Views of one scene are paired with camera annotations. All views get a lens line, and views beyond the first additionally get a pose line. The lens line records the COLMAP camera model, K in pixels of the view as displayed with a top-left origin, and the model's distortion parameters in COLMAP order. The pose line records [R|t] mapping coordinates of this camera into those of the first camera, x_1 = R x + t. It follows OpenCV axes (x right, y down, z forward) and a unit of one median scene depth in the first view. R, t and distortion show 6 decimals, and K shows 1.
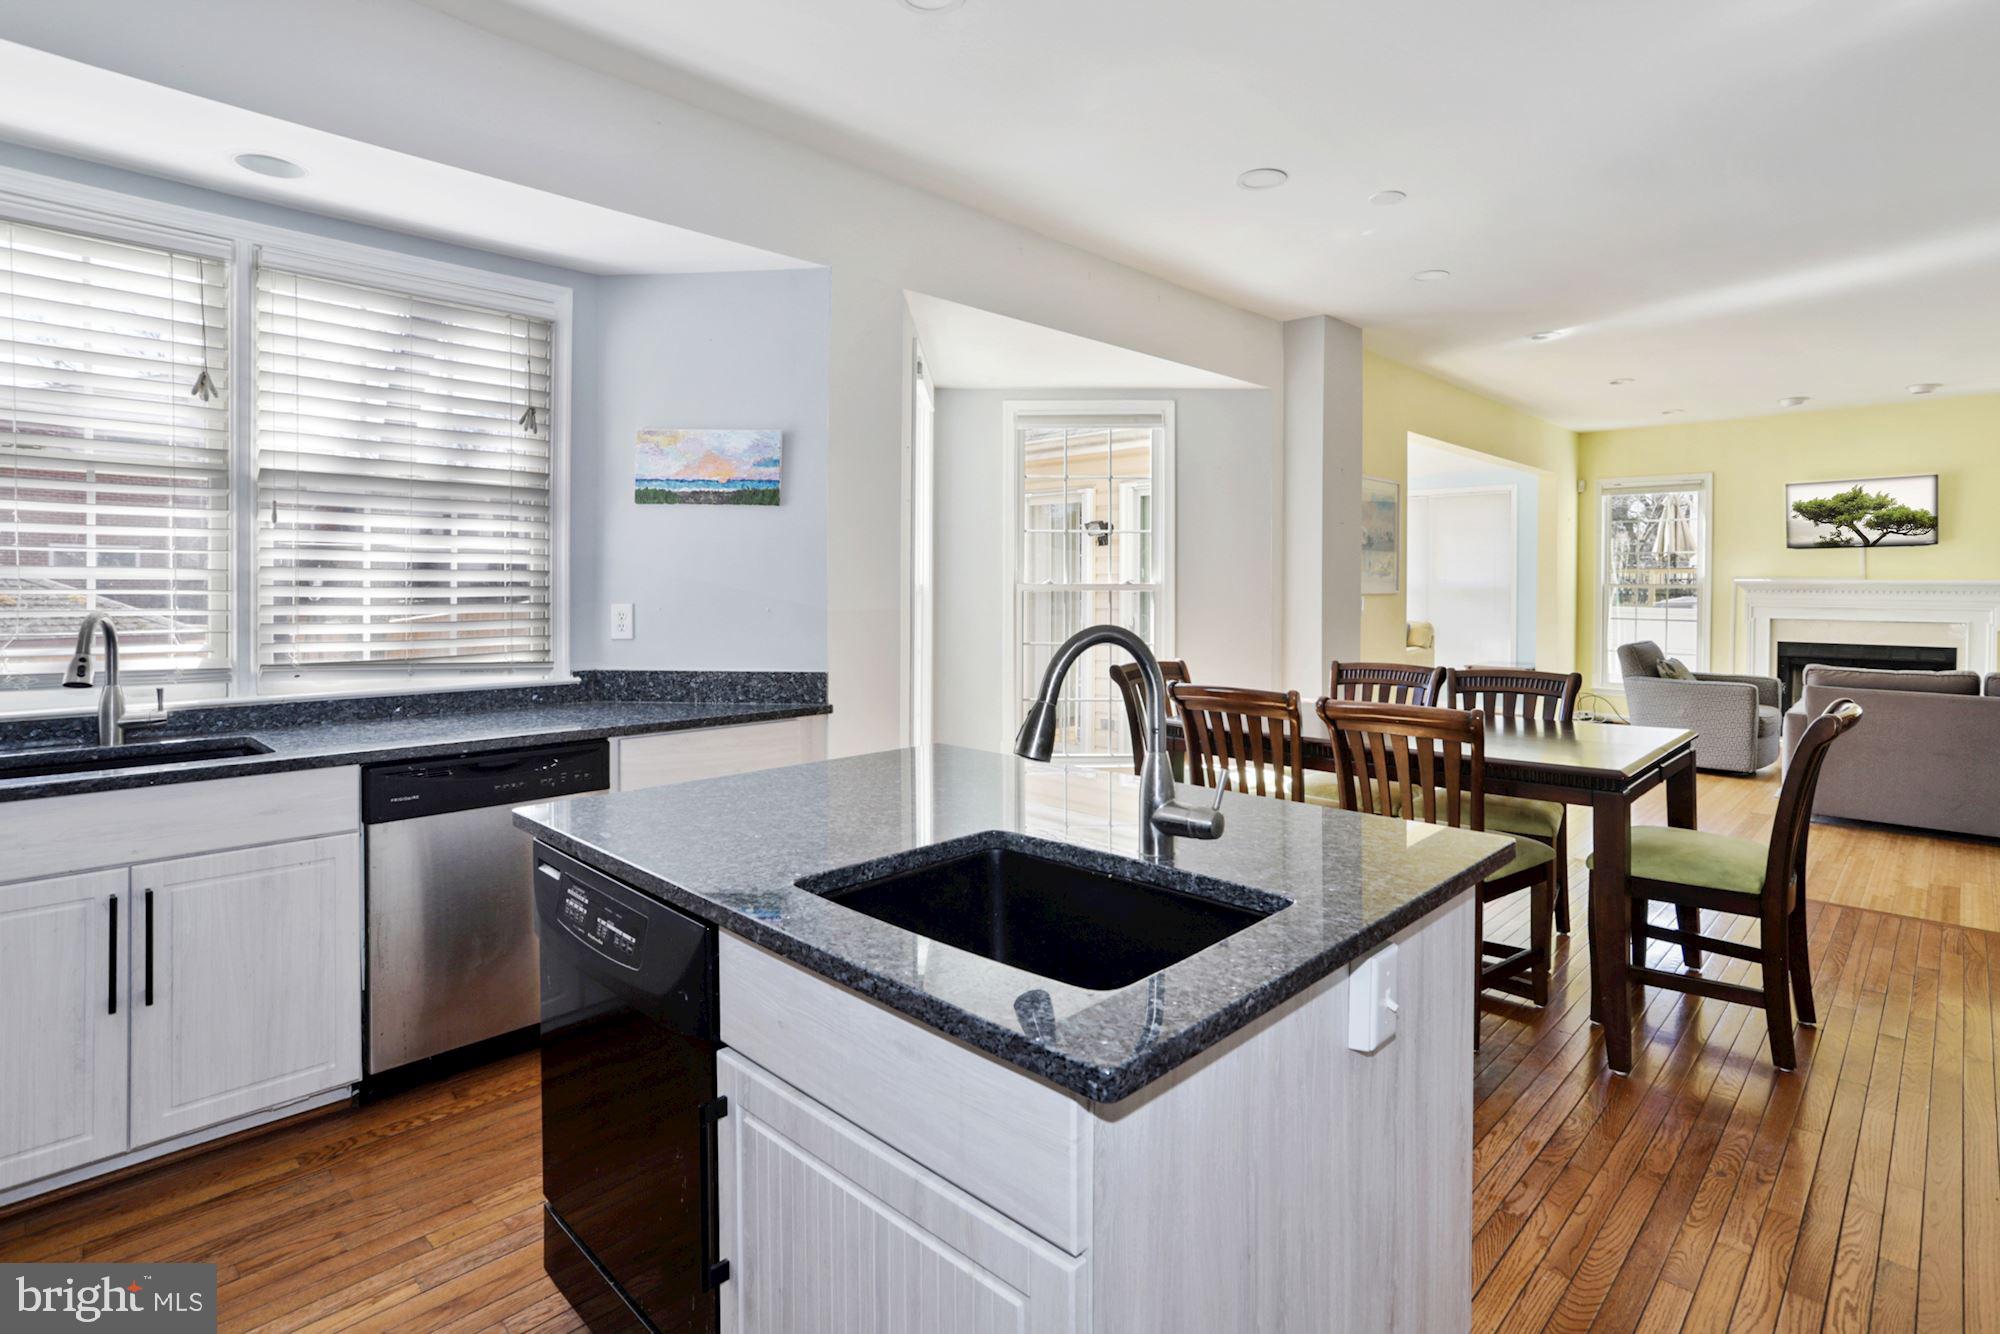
lens RADIAL K [[967.4, 0, 1000.6], [0, 967.4, 586.6], [0, 0, 1]] dist [-0.001520, 0.000645]
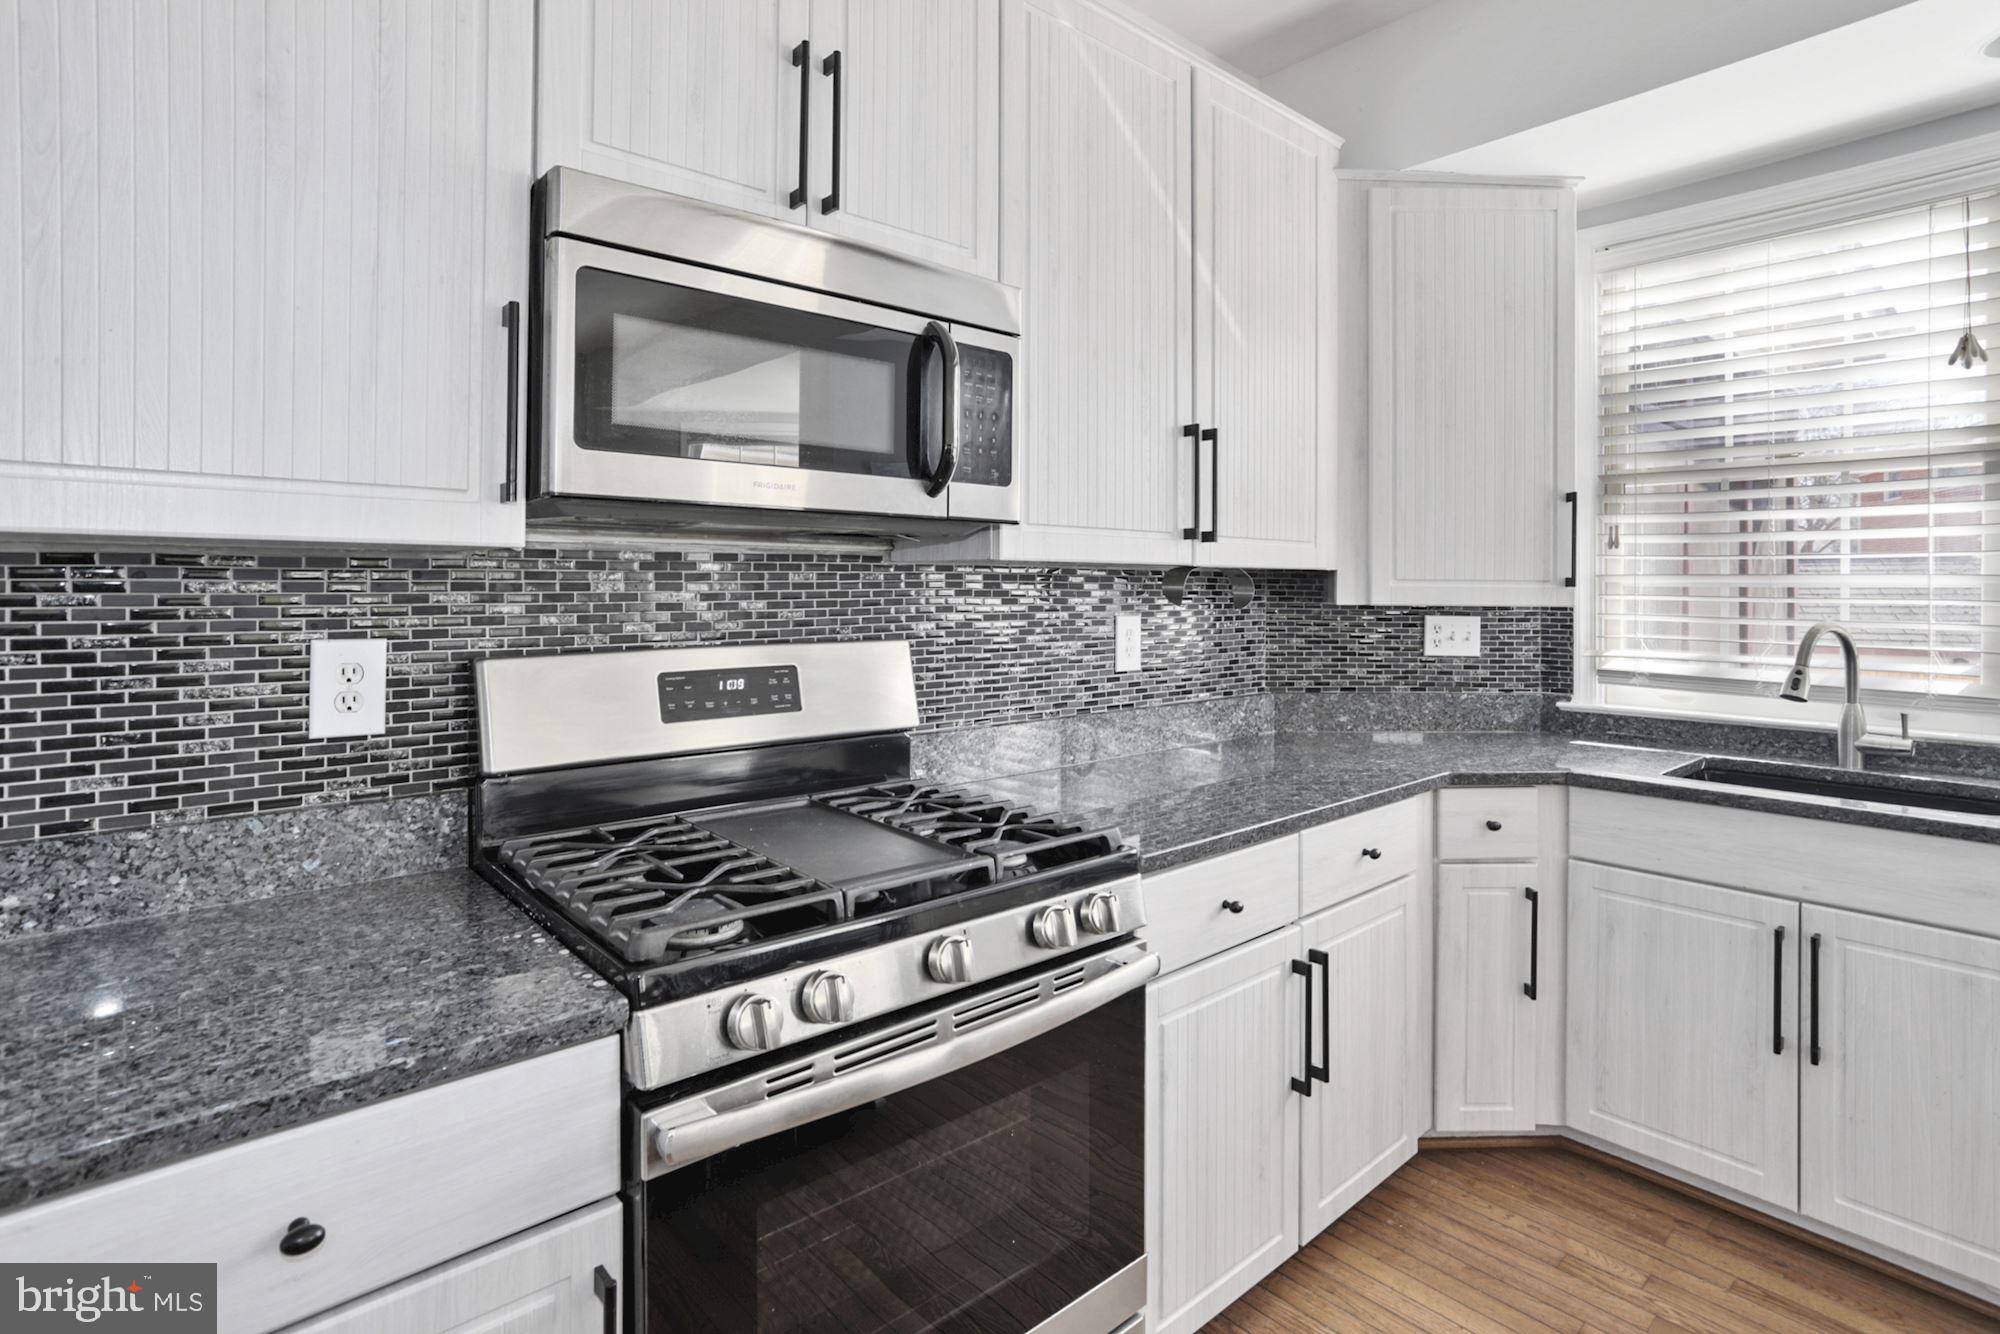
lens RADIAL K [[967.4, 0, 1000.6], [0, 967.4, 586.6], [0, 0, 1]] dist [-0.001520, 0.000645]
pose [[-0.068474, -0.004379, -0.997643, 0.051322], [-0.005107, 0.999979, -0.004039, -0.000534], [0.997640, 0.004819, -0.068495, 0.256283]]
